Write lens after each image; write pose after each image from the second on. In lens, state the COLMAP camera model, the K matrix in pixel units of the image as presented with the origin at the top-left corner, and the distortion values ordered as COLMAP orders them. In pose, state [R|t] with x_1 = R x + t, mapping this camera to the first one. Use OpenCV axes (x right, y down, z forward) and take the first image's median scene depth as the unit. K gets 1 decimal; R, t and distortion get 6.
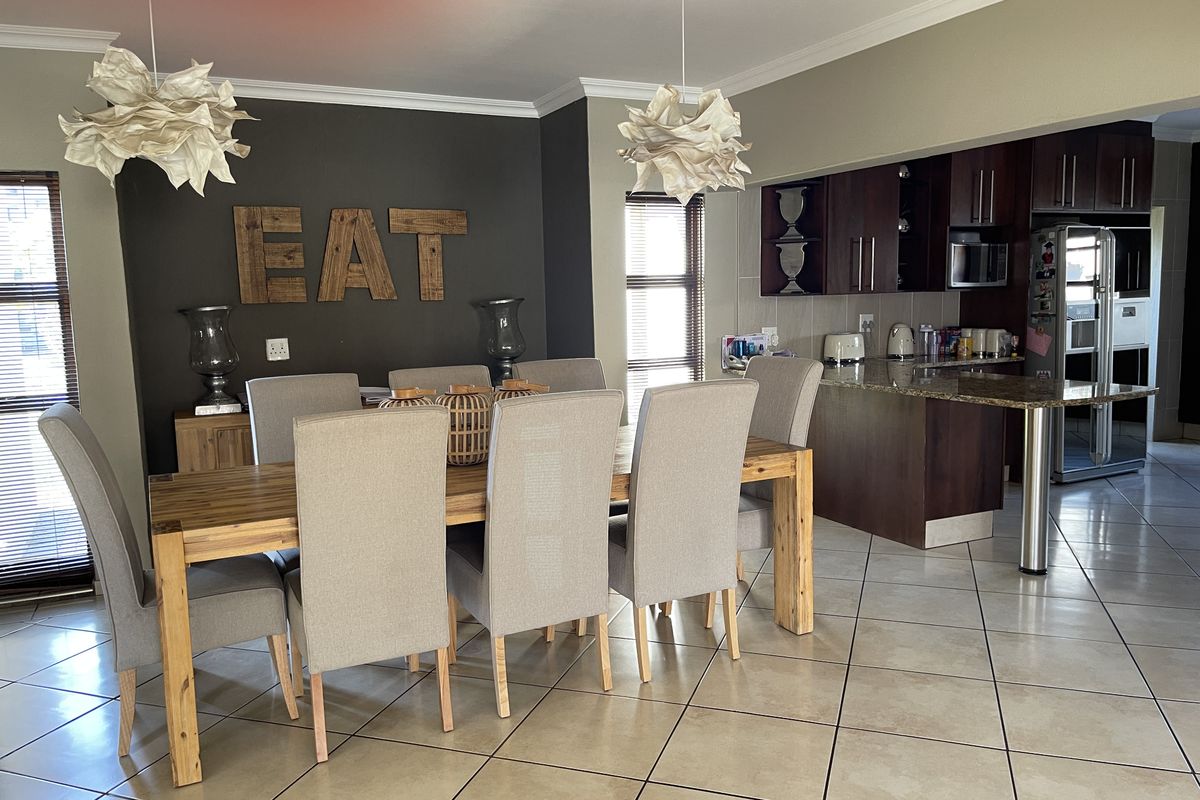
lens RADIAL K [[892.1, 0, 603.1], [0, 892.1, 398.8], [0, 0, 1]] dist [0.122993, -0.185580]
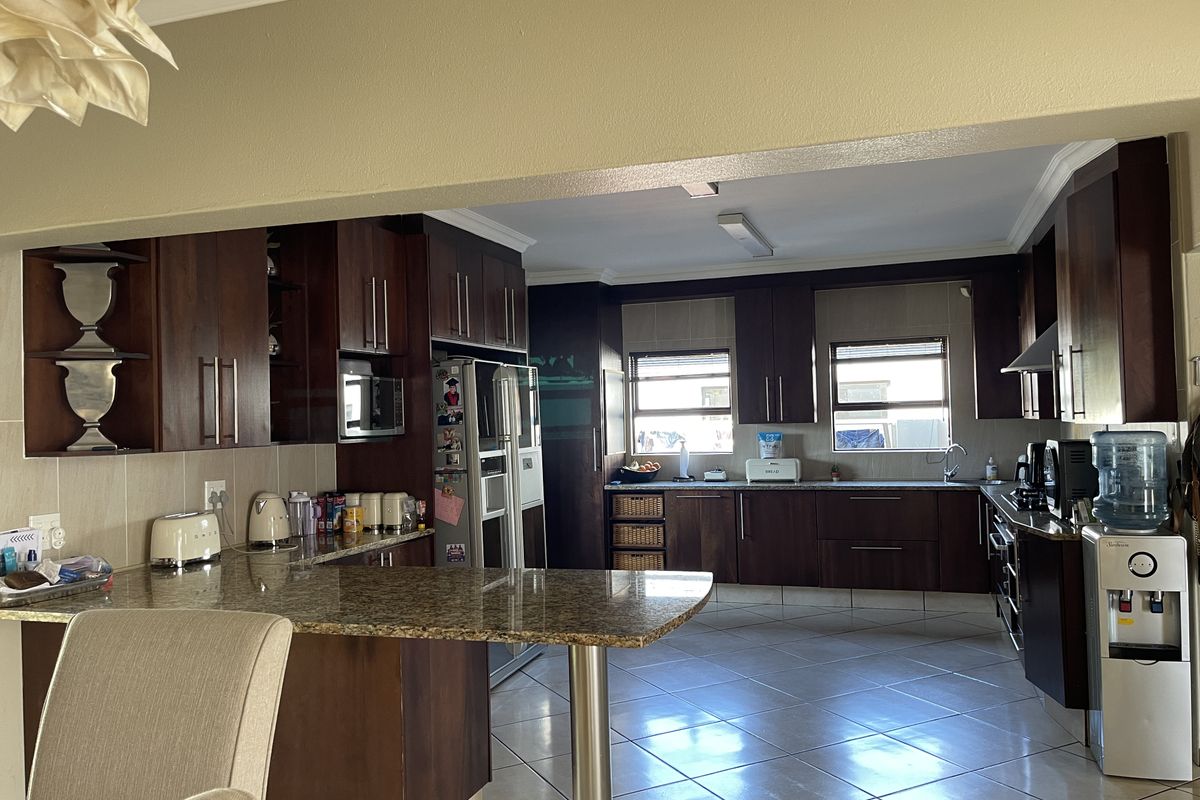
lens RADIAL K [[892.1, 0, 603.1], [0, 892.1, 398.8], [0, 0, 1]] dist [0.122993, -0.185580]
pose [[0.695706, 0.017947, 0.718102, 0.027470], [0.097881, 0.987995, -0.119521, -0.049936], [-0.711626, 0.153440, 0.685598, 0.379297]]
